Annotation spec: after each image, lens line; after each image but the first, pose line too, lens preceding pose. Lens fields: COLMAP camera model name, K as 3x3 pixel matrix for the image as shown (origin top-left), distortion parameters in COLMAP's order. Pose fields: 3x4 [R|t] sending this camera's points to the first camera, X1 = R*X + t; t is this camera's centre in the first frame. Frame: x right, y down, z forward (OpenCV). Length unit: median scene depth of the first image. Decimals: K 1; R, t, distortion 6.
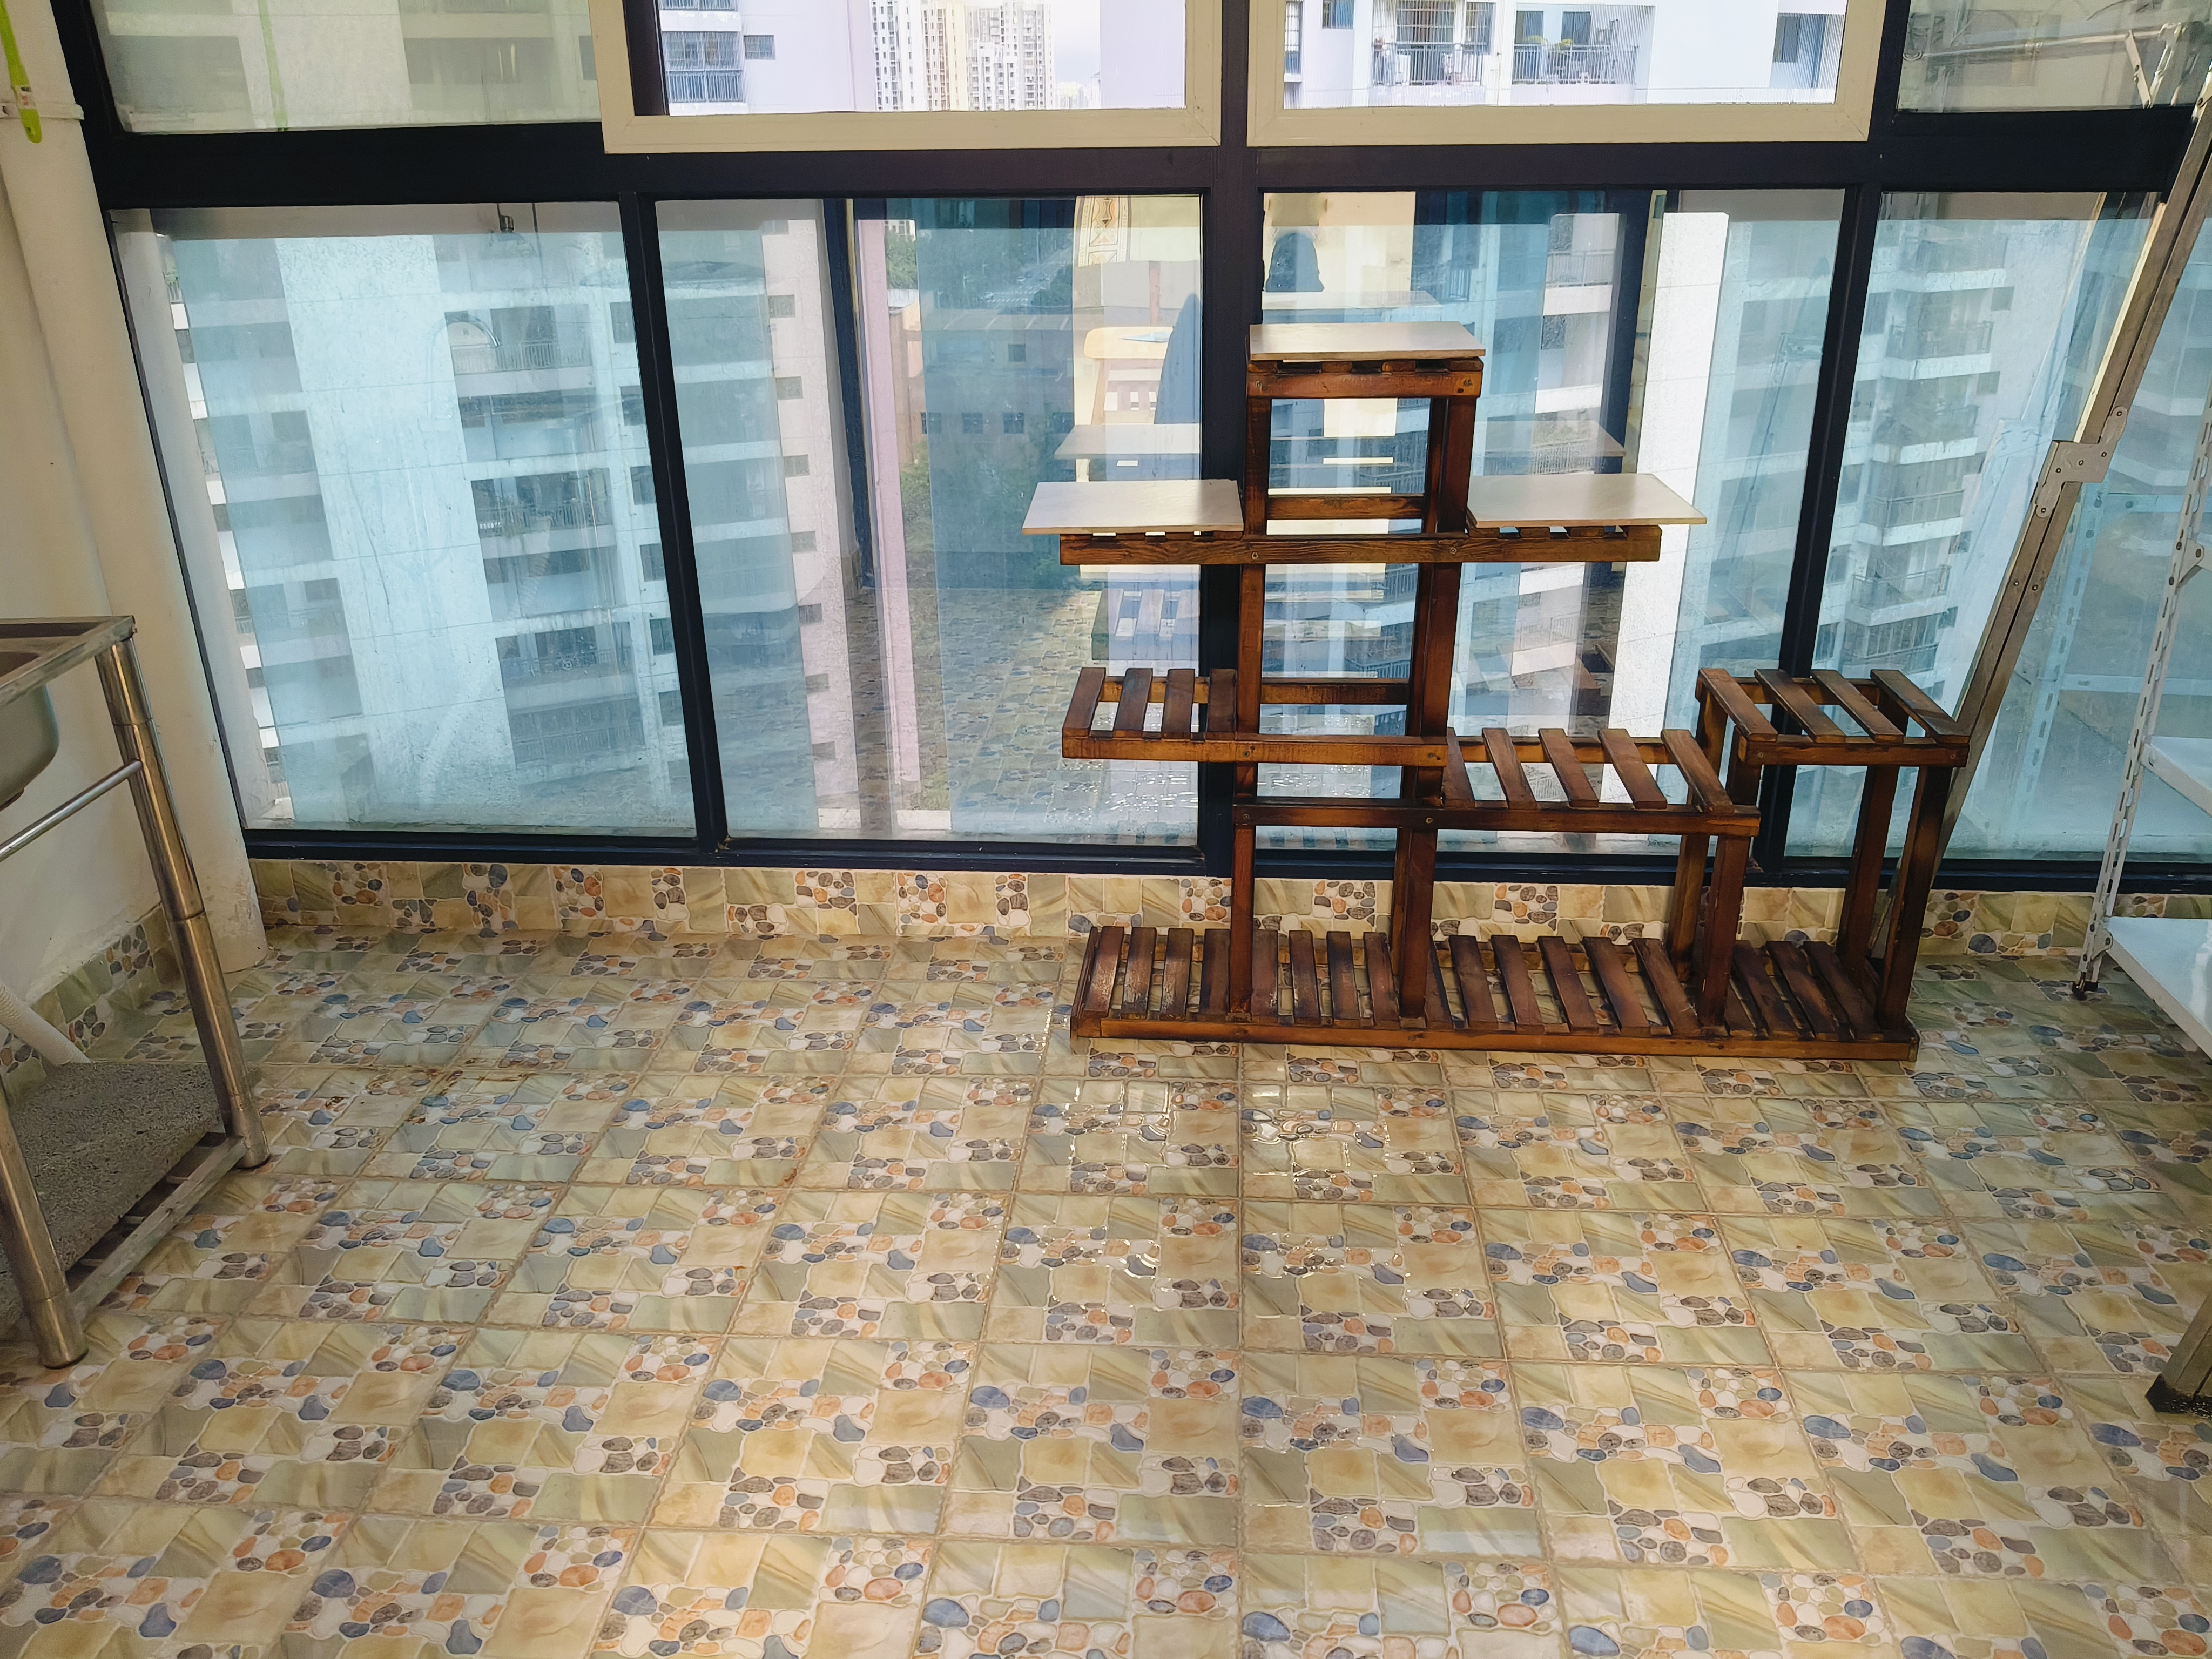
lens RADIAL K [[1685.3, 0, 1106.0], [0, 1685.3, 829.5], [0, 0, 1]] dist [0.003652, 0.001158]
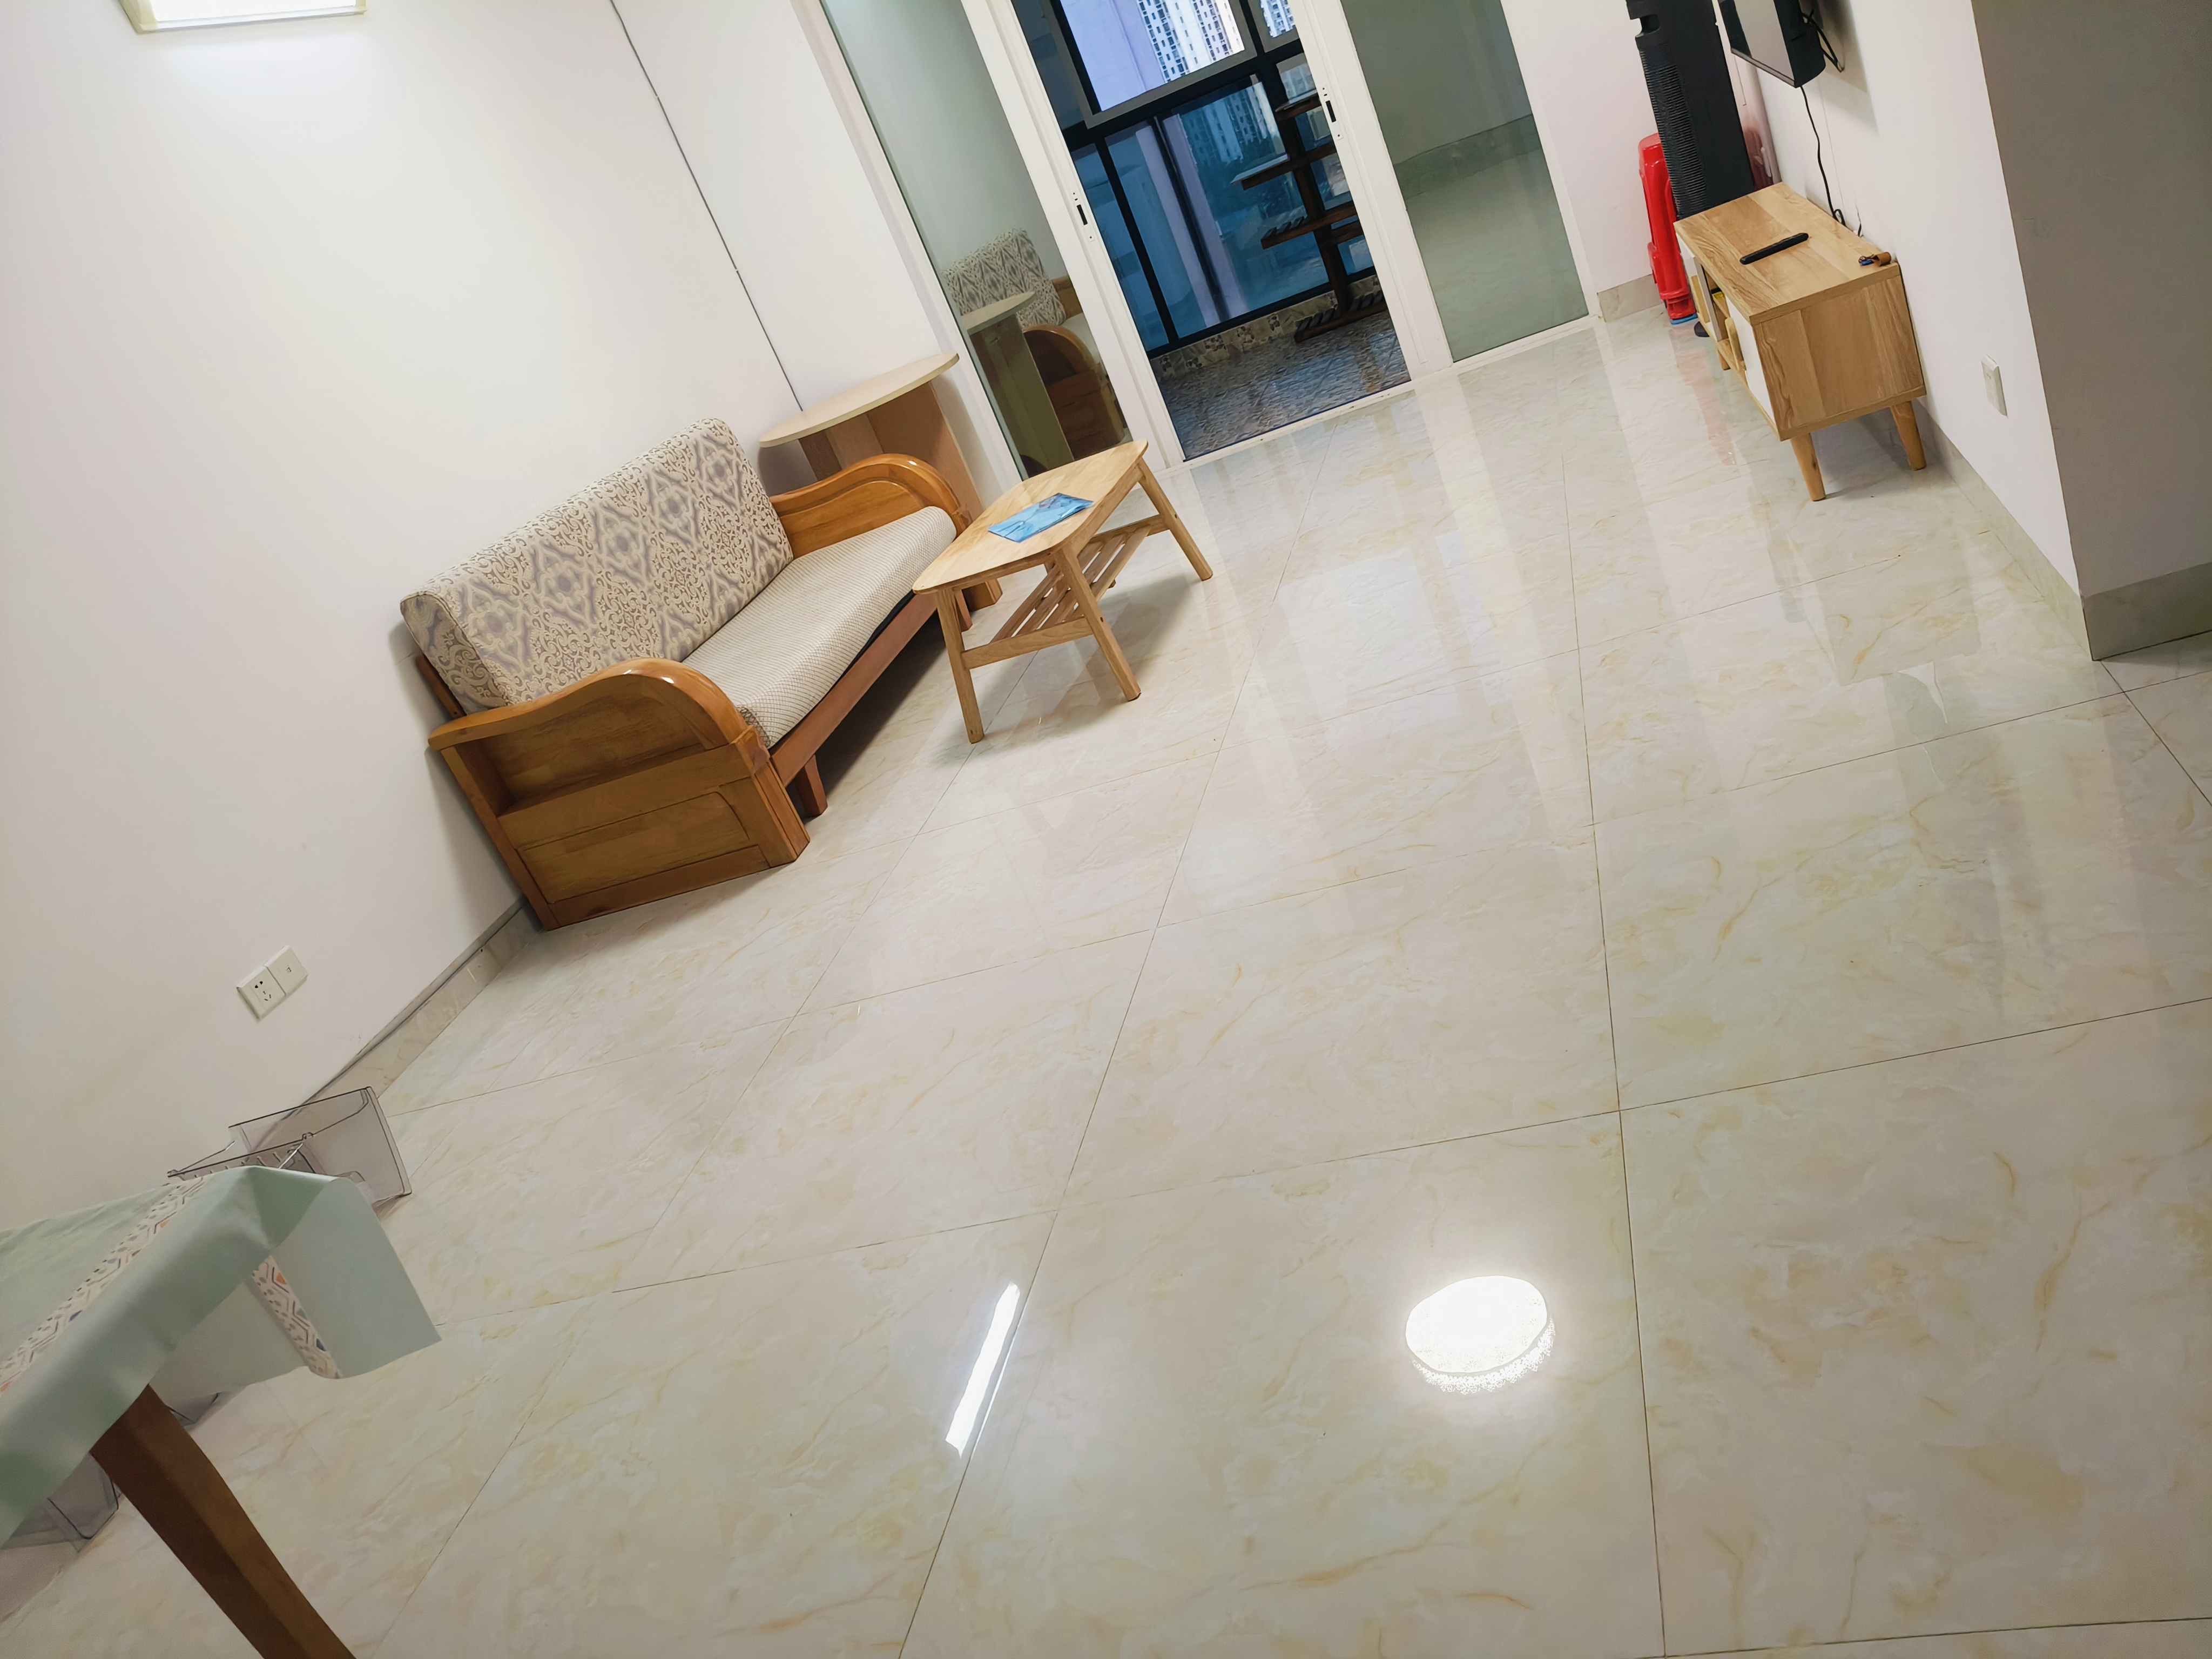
lens RADIAL K [[1685.3, 0, 1106.0], [0, 1685.3, 829.5], [0, 0, 1]] dist [0.003652, 0.001158]
pose [[0.920677, -0.262578, -0.288801, 0.292805], [0.271658, 0.962352, -0.008947, 0.838771], [0.280277, -0.070218, 0.957347, -1.967778]]
